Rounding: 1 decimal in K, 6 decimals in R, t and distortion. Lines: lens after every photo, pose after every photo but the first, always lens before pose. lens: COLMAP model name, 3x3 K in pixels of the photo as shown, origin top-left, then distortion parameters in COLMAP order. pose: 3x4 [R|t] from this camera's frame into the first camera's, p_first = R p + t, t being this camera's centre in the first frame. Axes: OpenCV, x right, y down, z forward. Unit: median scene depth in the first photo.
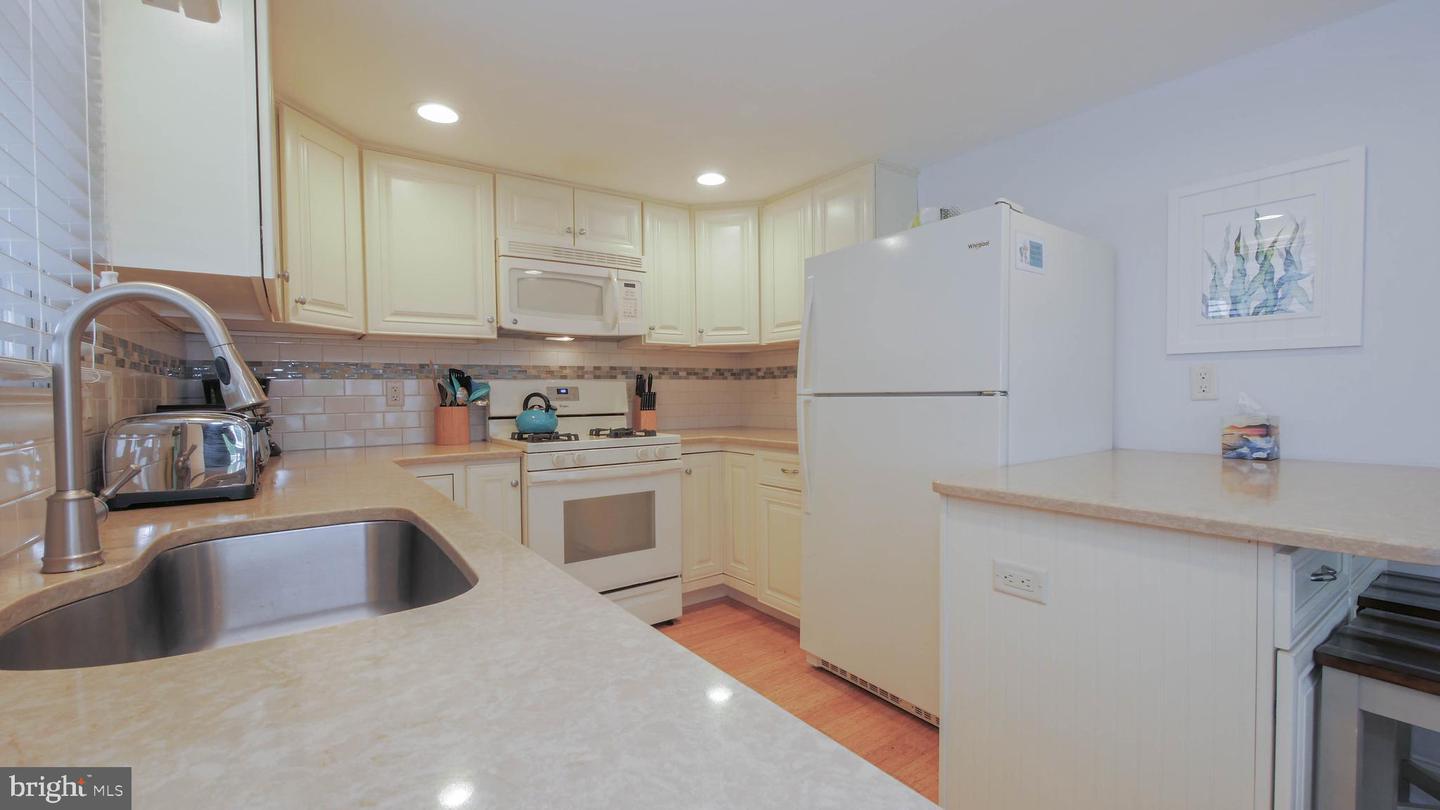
lens RADIAL K [[596.5, 0, 719.3], [0, 596.5, 407.8], [0, 0, 1]] dist [-0.003523, 0.000038]
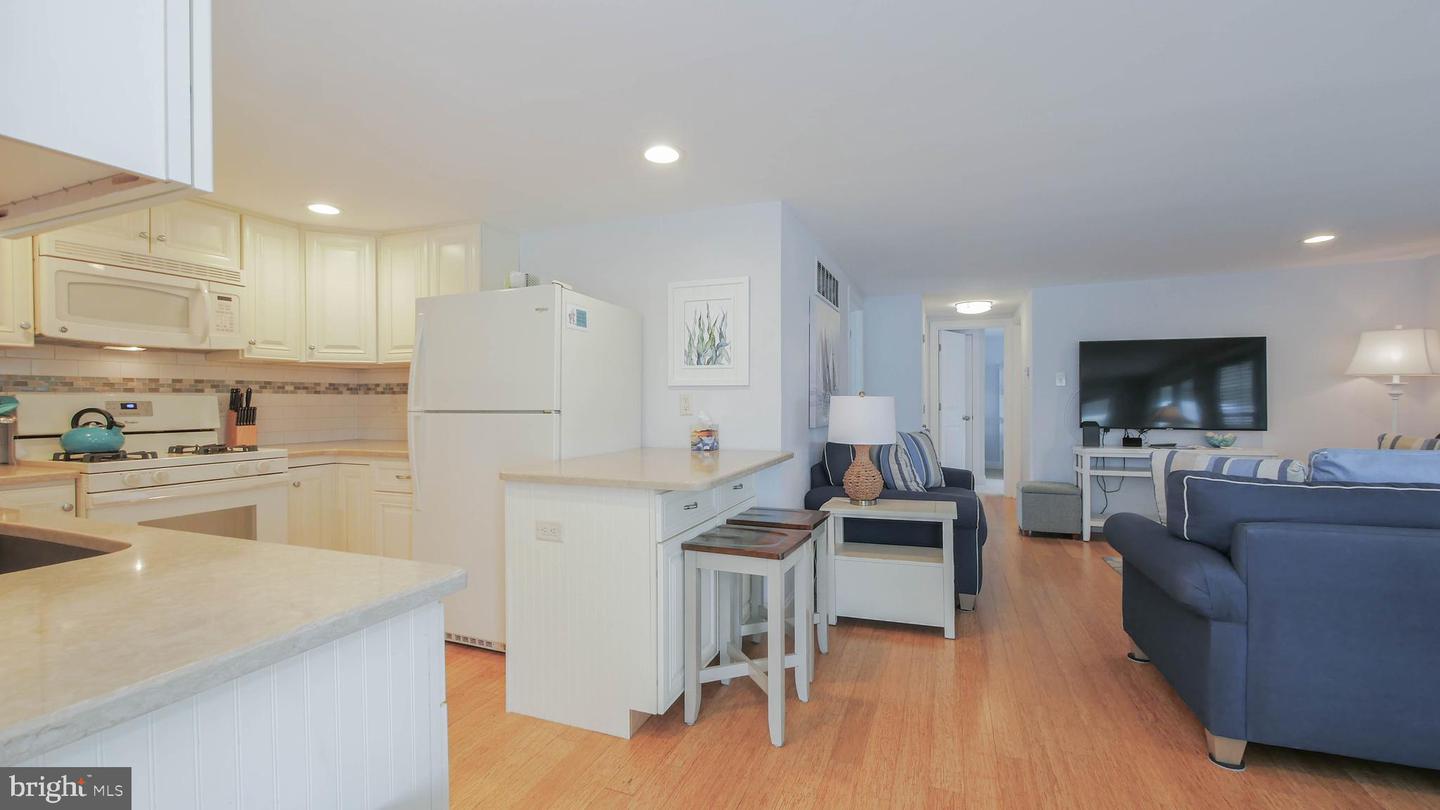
lens RADIAL K [[596.5, 0, 715.3], [0, 596.5, 406.9], [0, 0, 1]] dist [-0.003523, 0.000038]
pose [[0.844971, 0.002438, 0.534807, 0.009567], [0.007459, 0.999839, -0.016342, -0.005359], [-0.534760, 0.017798, 0.844816, -0.271626]]
